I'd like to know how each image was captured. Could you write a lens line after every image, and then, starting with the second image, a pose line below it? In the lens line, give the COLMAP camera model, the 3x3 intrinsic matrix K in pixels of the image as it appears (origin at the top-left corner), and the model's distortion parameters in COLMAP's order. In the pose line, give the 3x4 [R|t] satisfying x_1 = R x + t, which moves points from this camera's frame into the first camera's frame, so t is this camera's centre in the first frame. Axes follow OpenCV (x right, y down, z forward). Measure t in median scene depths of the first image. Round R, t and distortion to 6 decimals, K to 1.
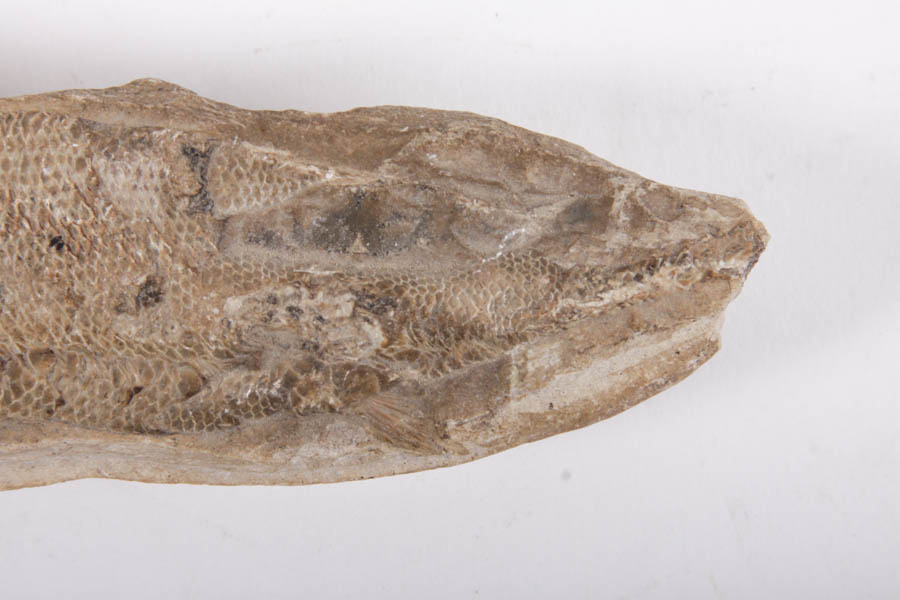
lens RADIAL K [[3267.3, 0, 450.0], [0, 3267.3, 300.0], [0, 0, 1]] dist [-0.010279, -0.677863]
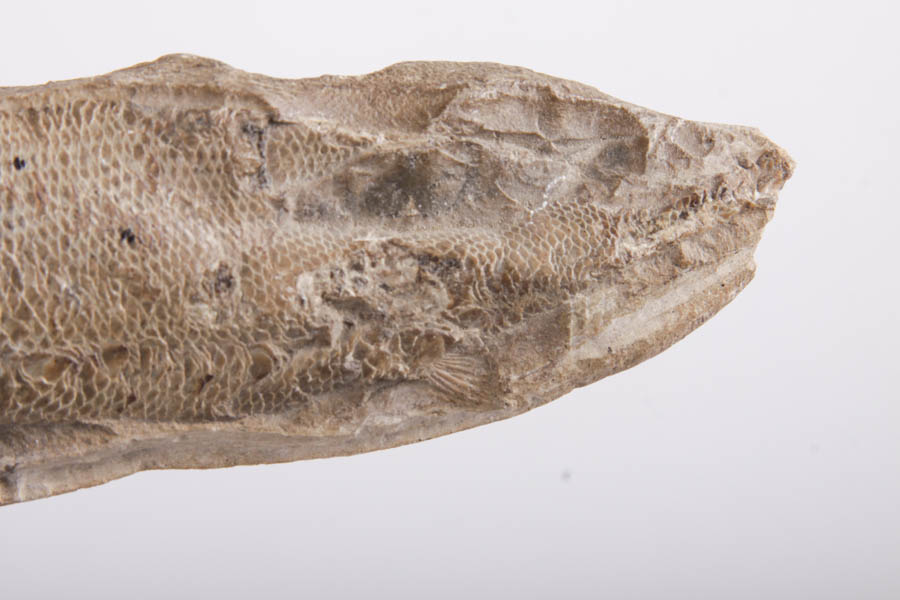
lens RADIAL K [[3267.3, 0, 450.0], [0, 3267.3, 300.0], [0, 0, 1]] dist [-0.010279, -0.677863]
pose [[0.951418, -0.098904, 0.291585, -0.308233], [0.080628, 0.993988, 0.074073, -0.061520], [-0.297158, -0.046964, 0.953673, 0.055768]]
